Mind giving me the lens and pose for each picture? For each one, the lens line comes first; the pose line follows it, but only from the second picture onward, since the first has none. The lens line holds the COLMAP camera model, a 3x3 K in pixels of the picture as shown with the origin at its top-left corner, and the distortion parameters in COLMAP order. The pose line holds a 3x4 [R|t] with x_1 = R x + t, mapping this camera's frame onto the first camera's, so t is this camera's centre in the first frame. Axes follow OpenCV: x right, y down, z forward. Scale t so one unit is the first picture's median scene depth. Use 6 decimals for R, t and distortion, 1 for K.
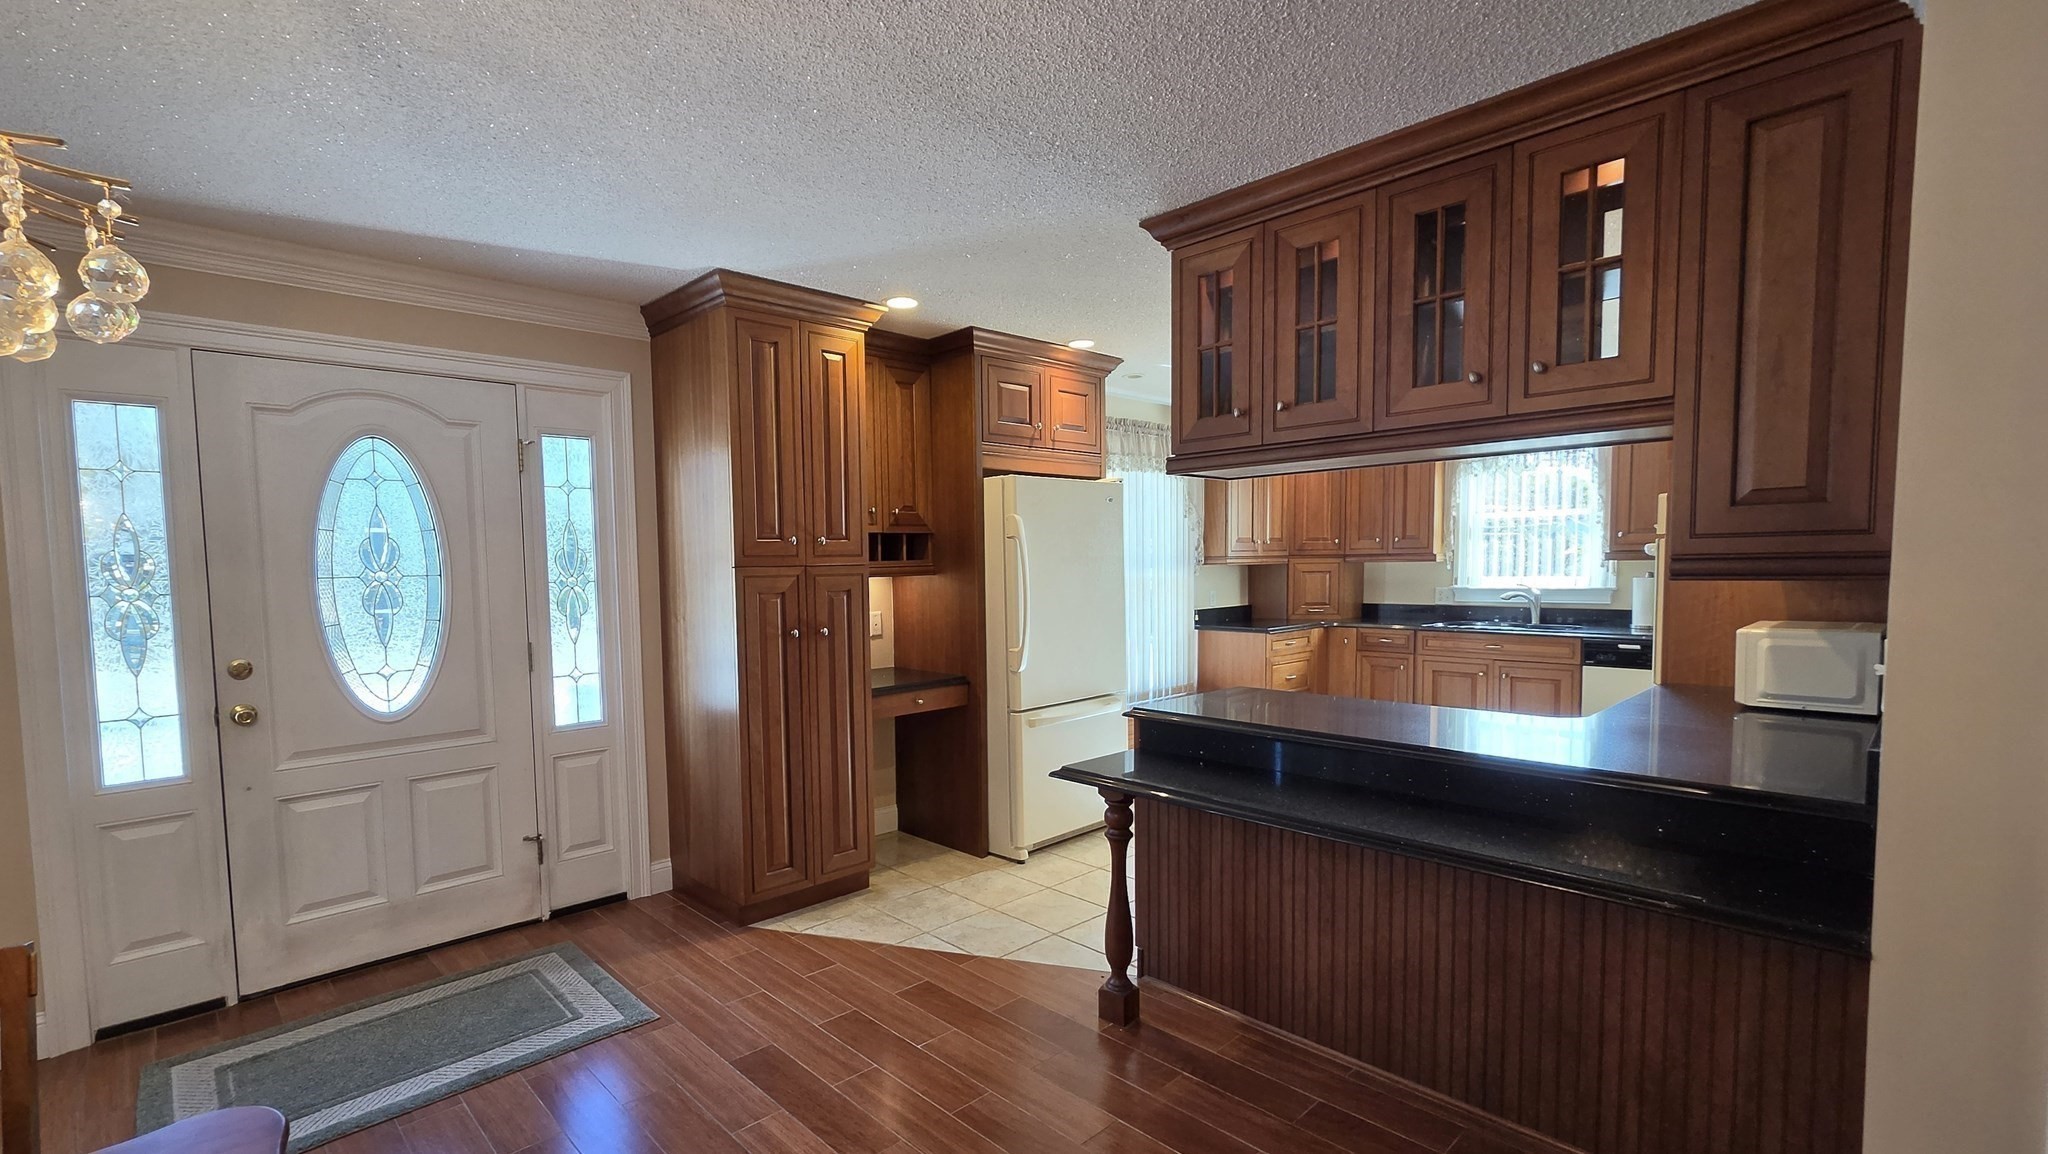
lens RADIAL K [[821.5, 0, 1017.1], [0, 821.5, 625.2], [0, 0, 1]] dist [0.000431, -0.000091]
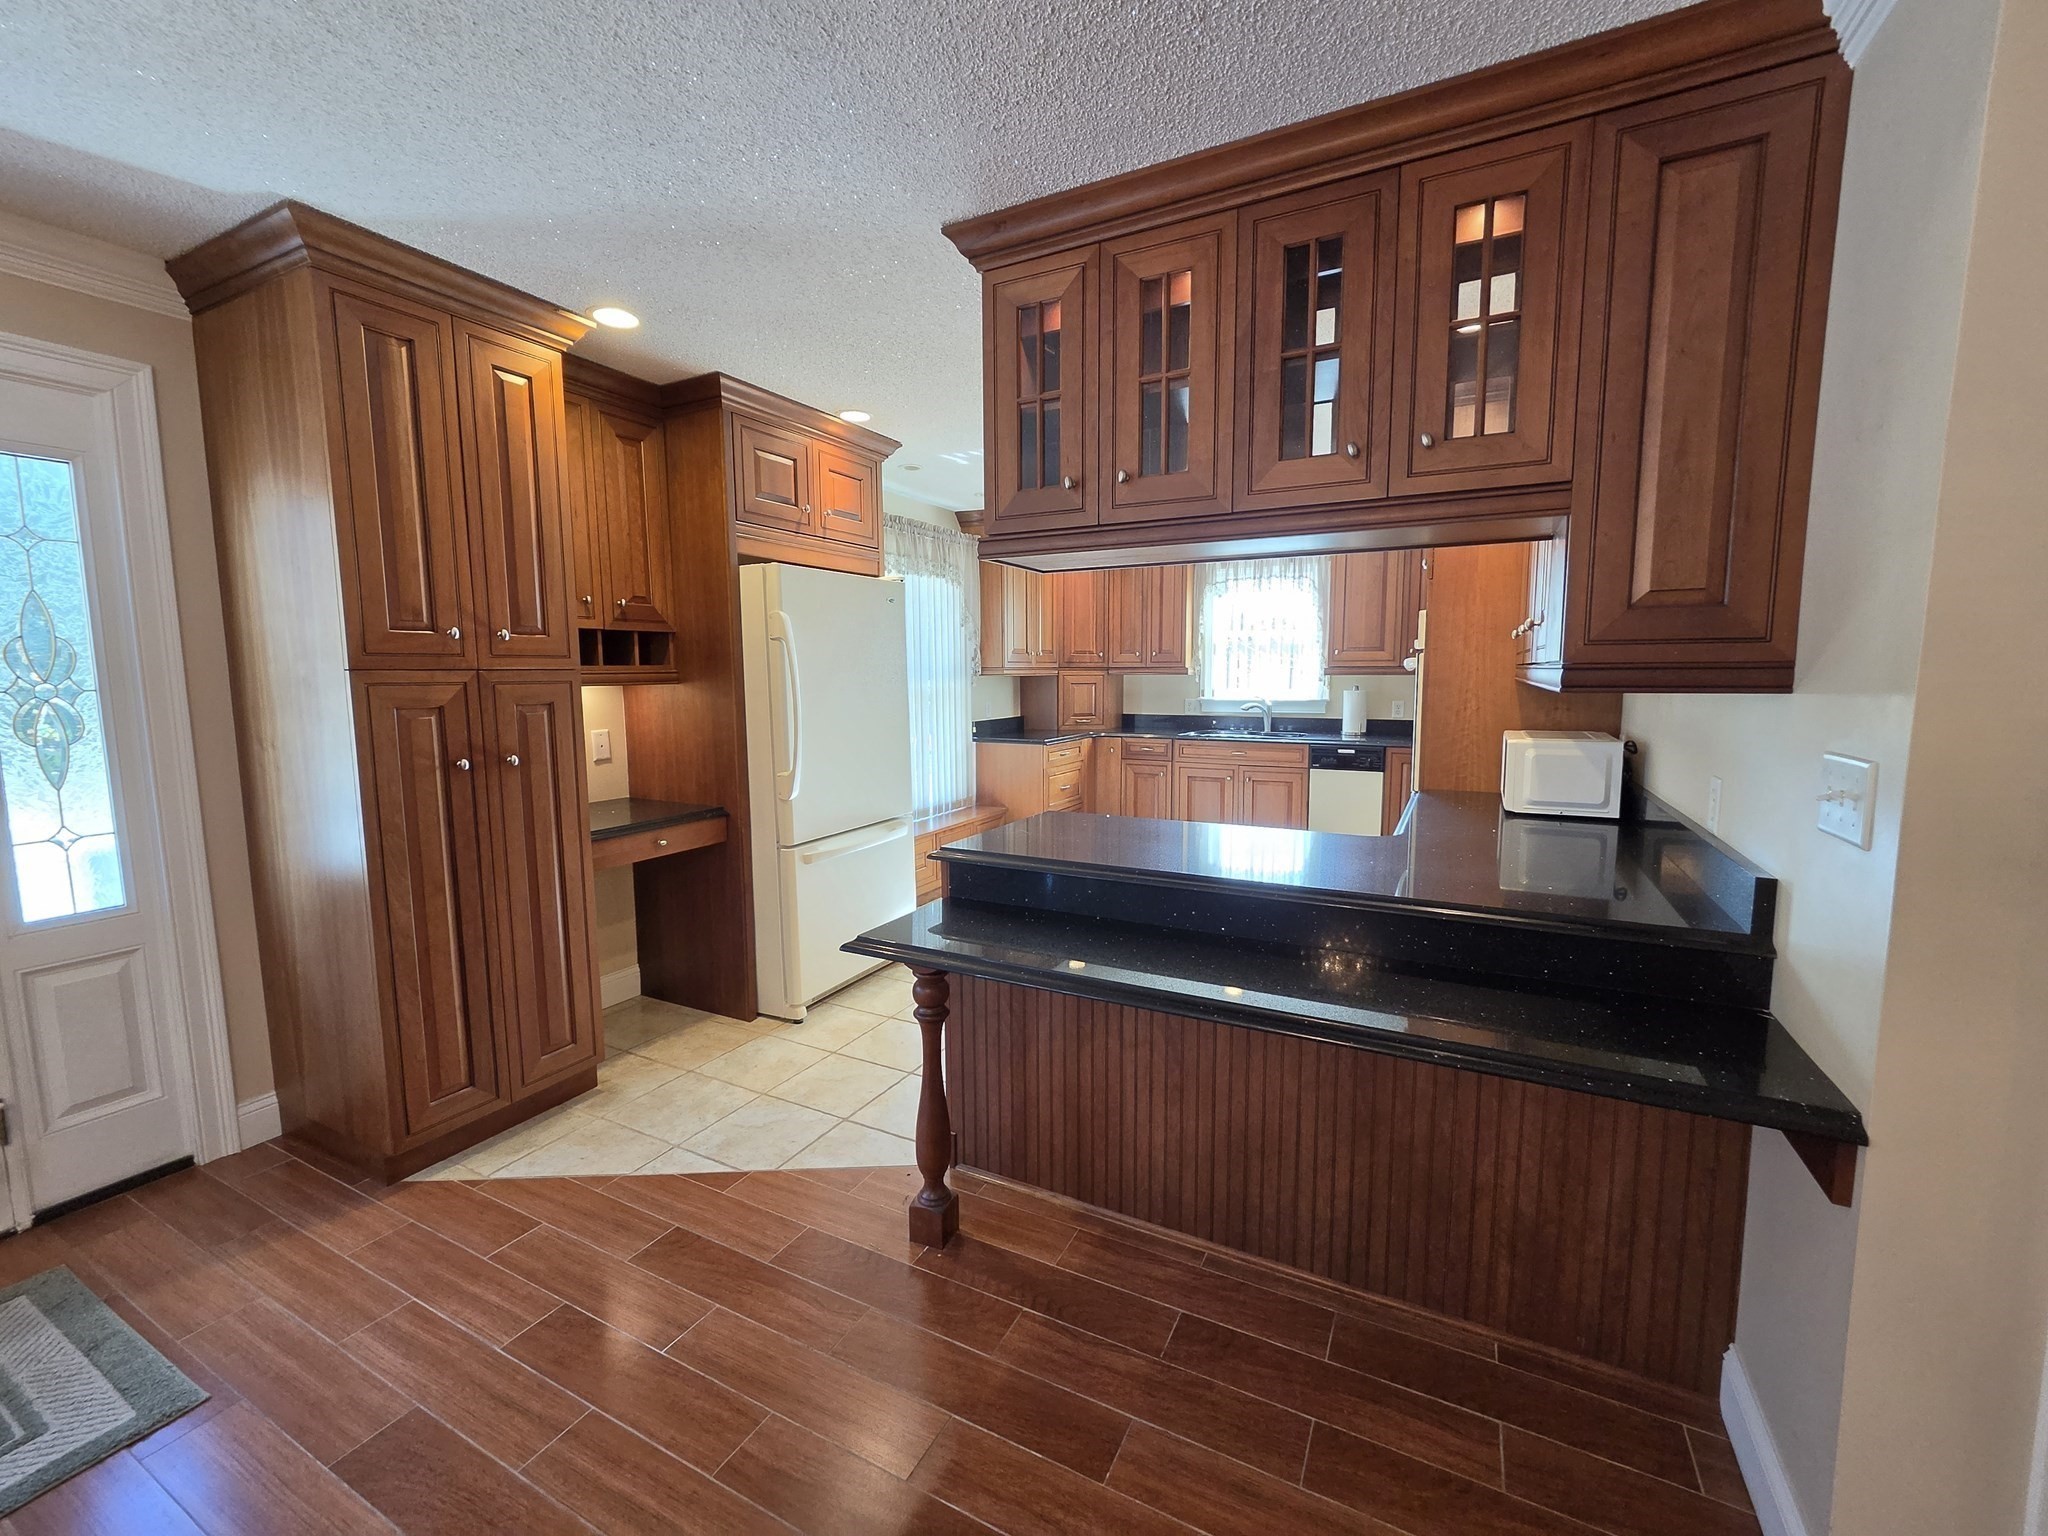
lens RADIAL K [[797.4, 0, 1024.0], [0, 797.4, 768.0], [0, 0, 1]] dist [-0.000502, -0.000324]
pose [[0.956636, -0.025055, 0.290207, -0.006539], [0.013168, 0.998995, 0.042842, -0.010544], [-0.290989, -0.037162, 0.956004, 0.204586]]
